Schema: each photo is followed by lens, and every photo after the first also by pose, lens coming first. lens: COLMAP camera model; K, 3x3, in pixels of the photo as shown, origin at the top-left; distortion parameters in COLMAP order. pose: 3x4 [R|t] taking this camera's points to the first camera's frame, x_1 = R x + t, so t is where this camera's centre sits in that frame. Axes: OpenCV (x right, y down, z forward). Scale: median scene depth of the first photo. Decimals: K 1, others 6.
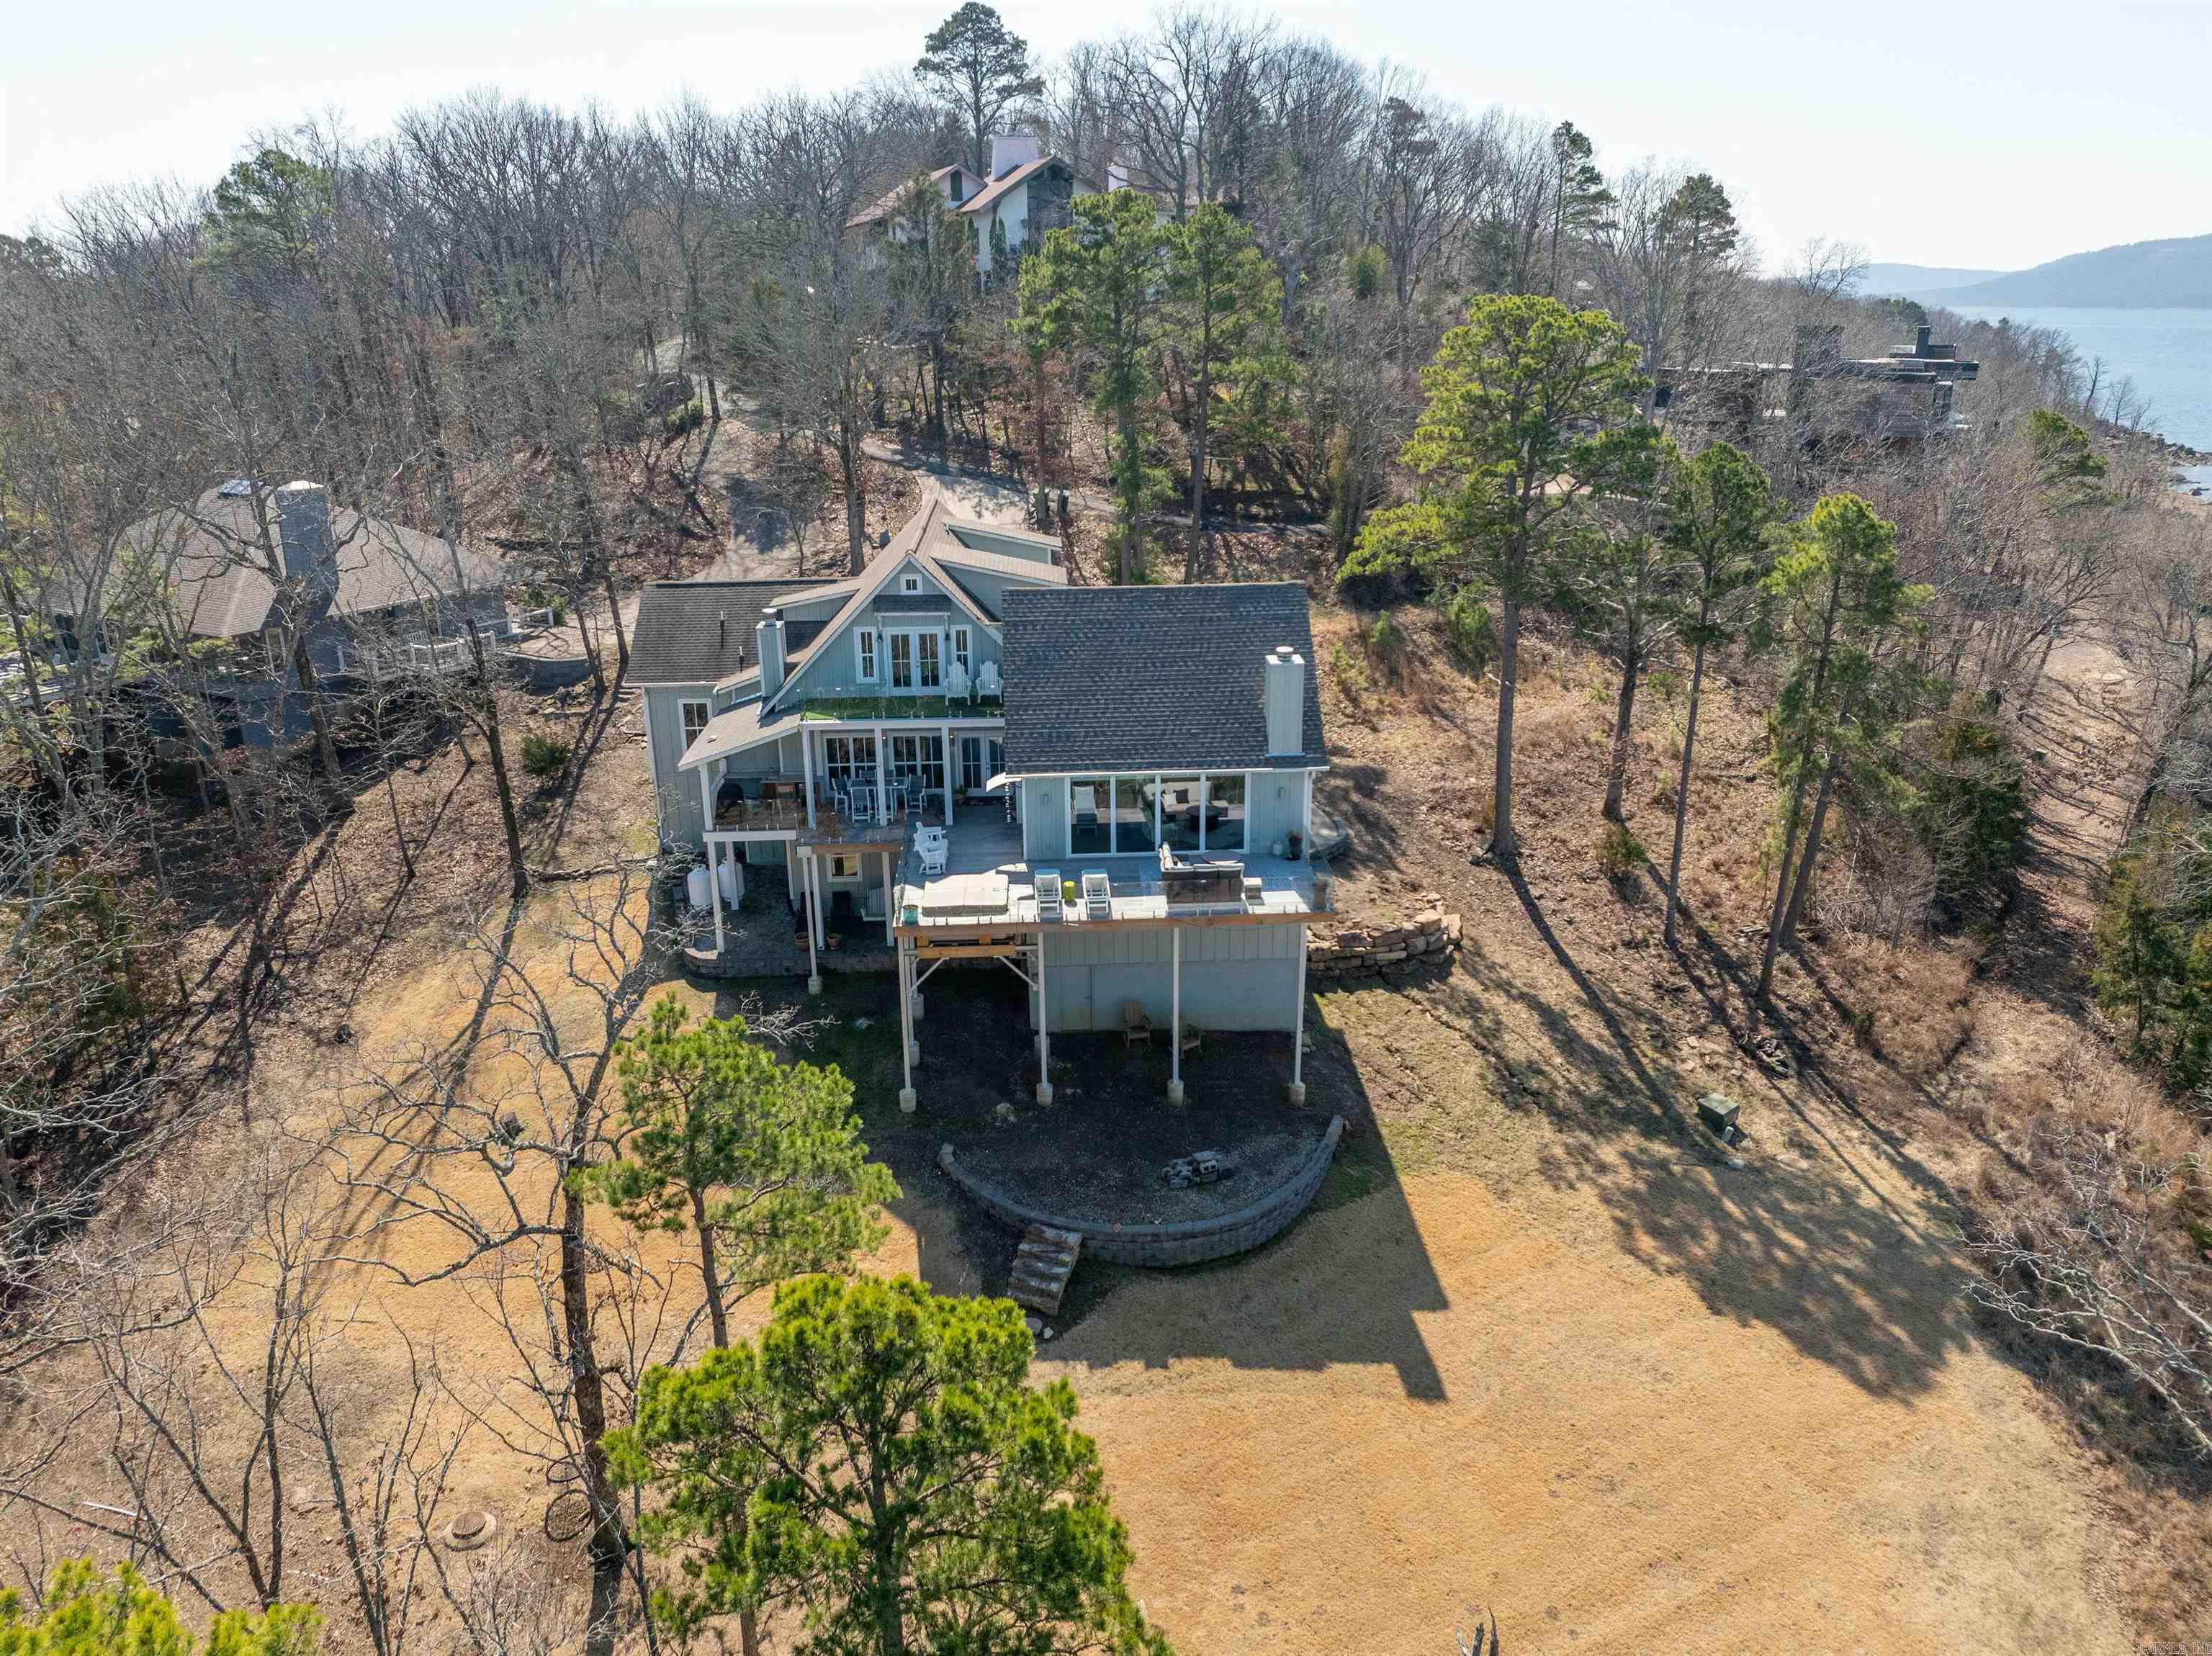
lens RADIAL K [[1556.7, 0, 1102.7], [0, 1556.7, 824.7], [0, 0, 1]] dist [-0.033204, 0.001982]
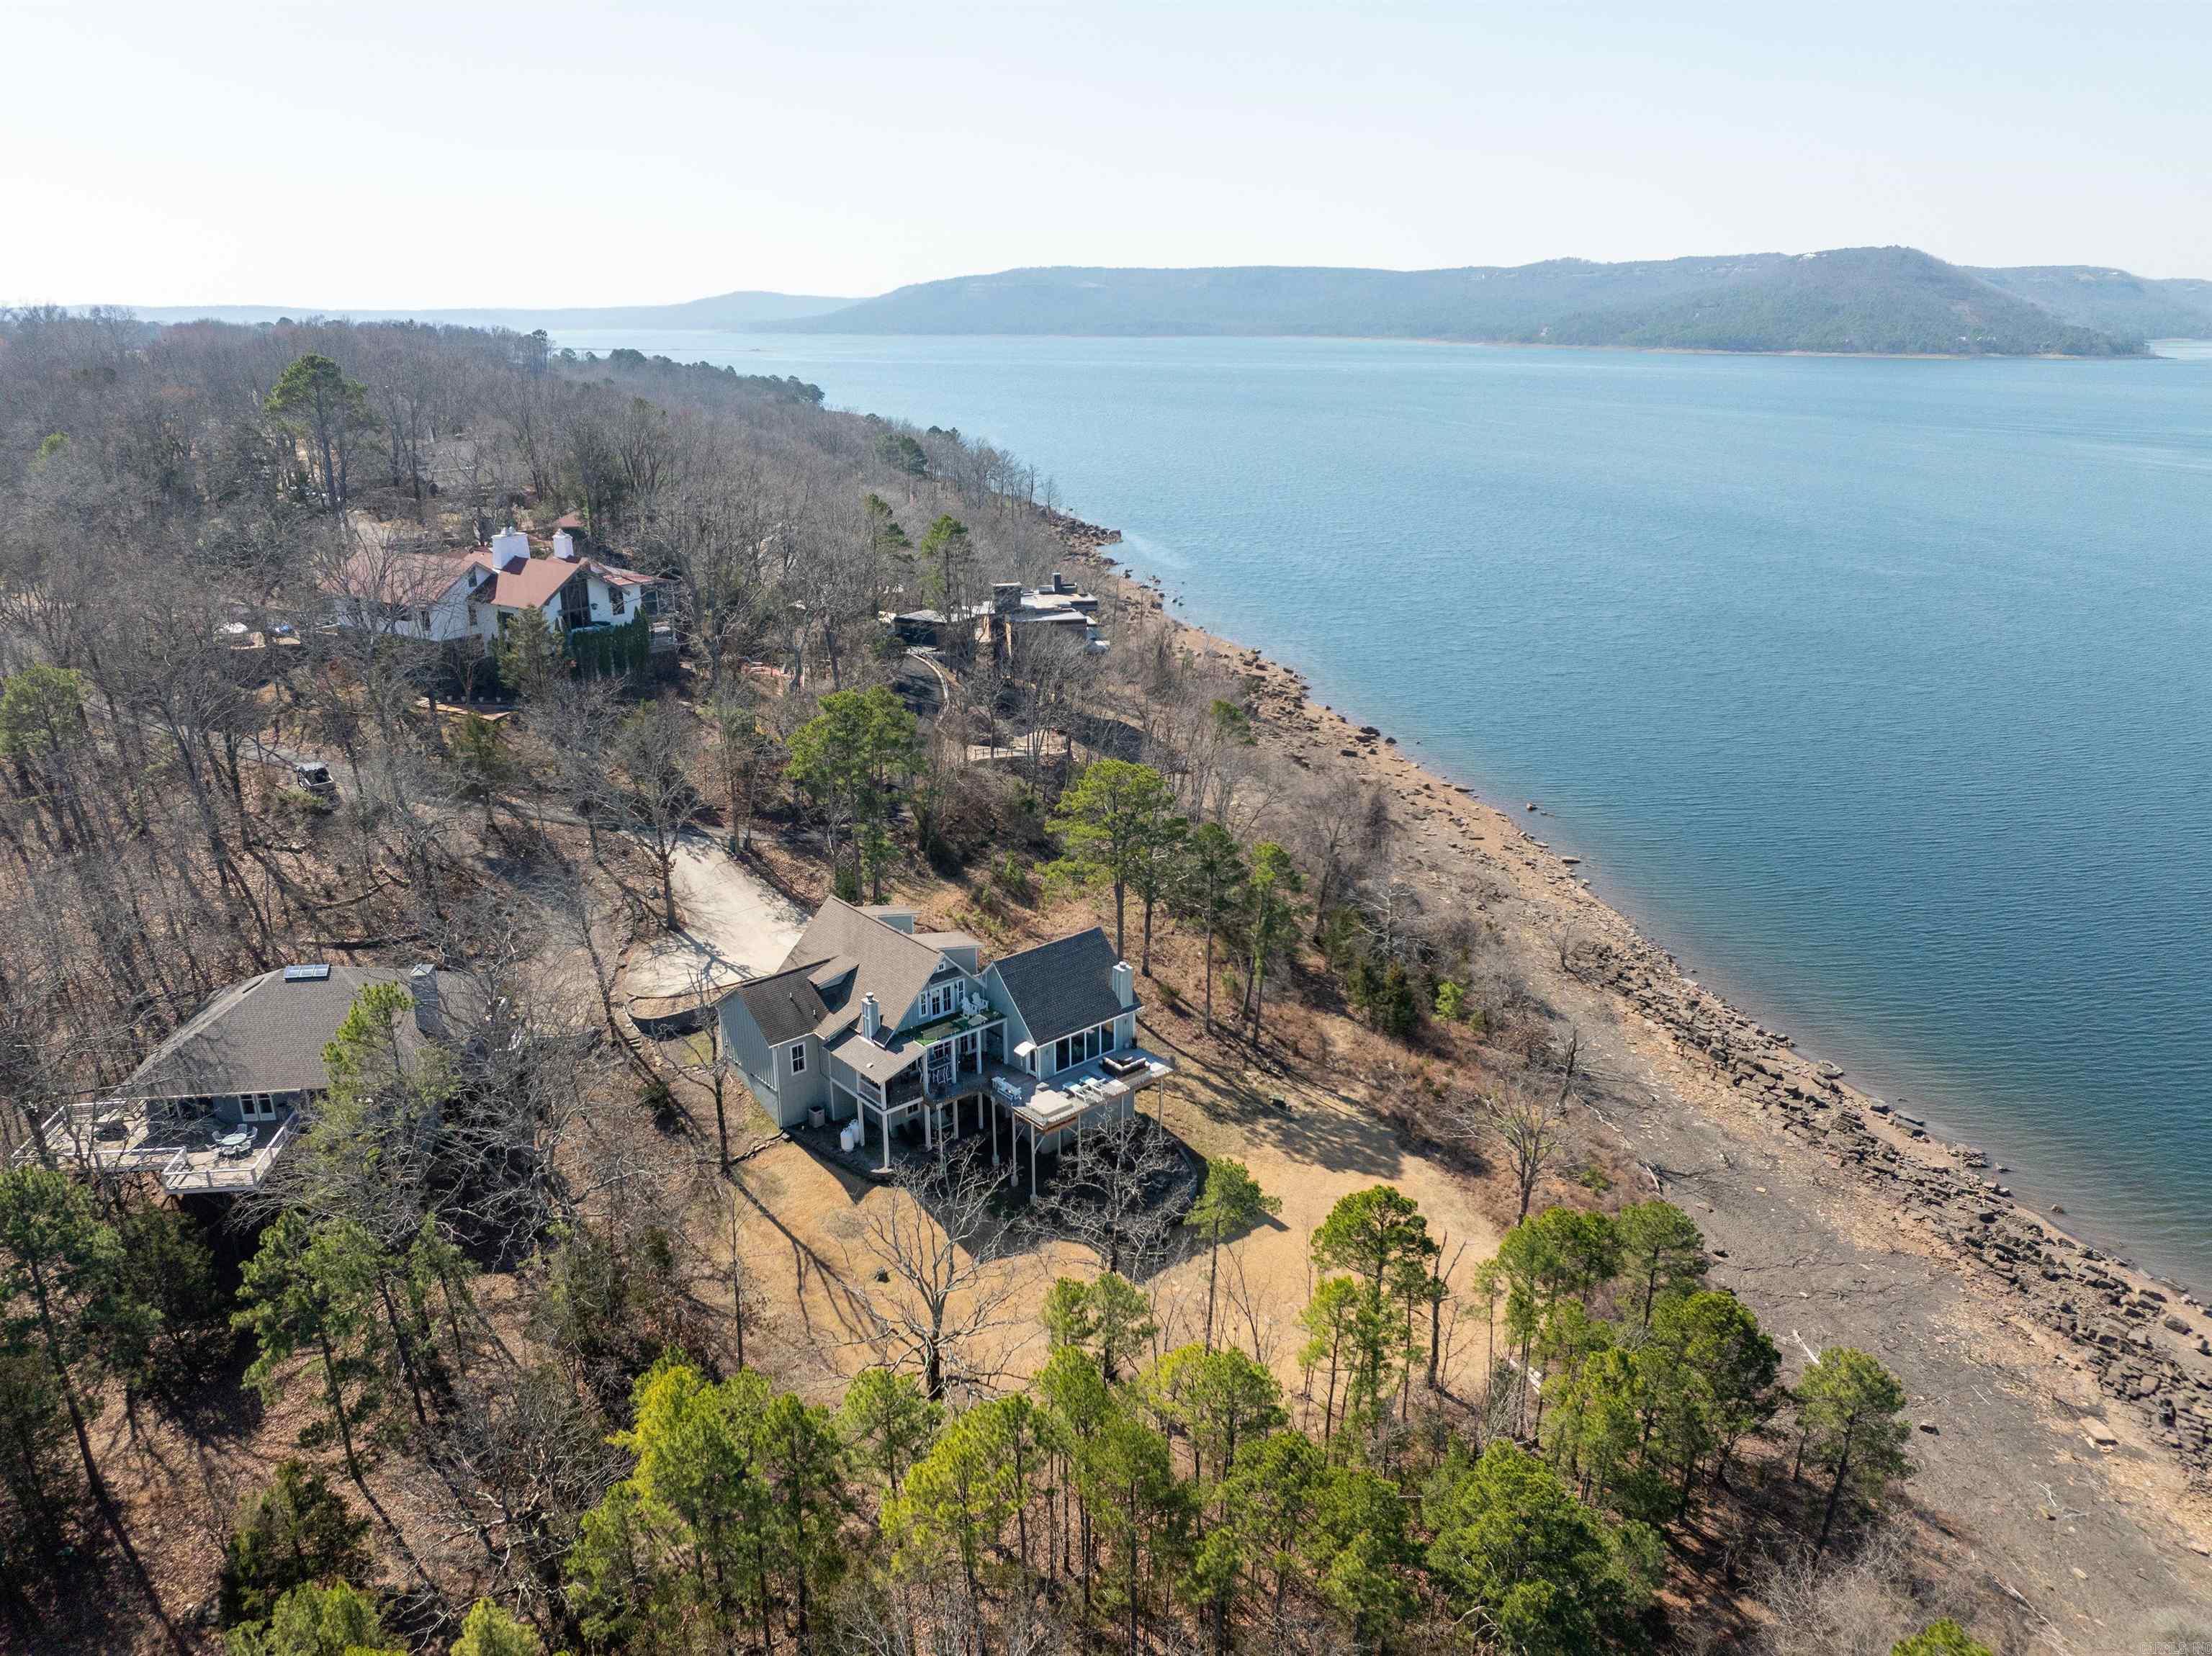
lens RADIAL K [[1556.7, 0, 1106.9], [0, 1556.7, 829.2], [0, 0, 1]] dist [-0.033204, 0.001982]
pose [[0.788342, -0.188397, 0.585681, -1.109402], [0.194963, 0.979398, 0.052619, -0.392447], [-0.583529, 0.072704, 0.808832, -0.810013]]
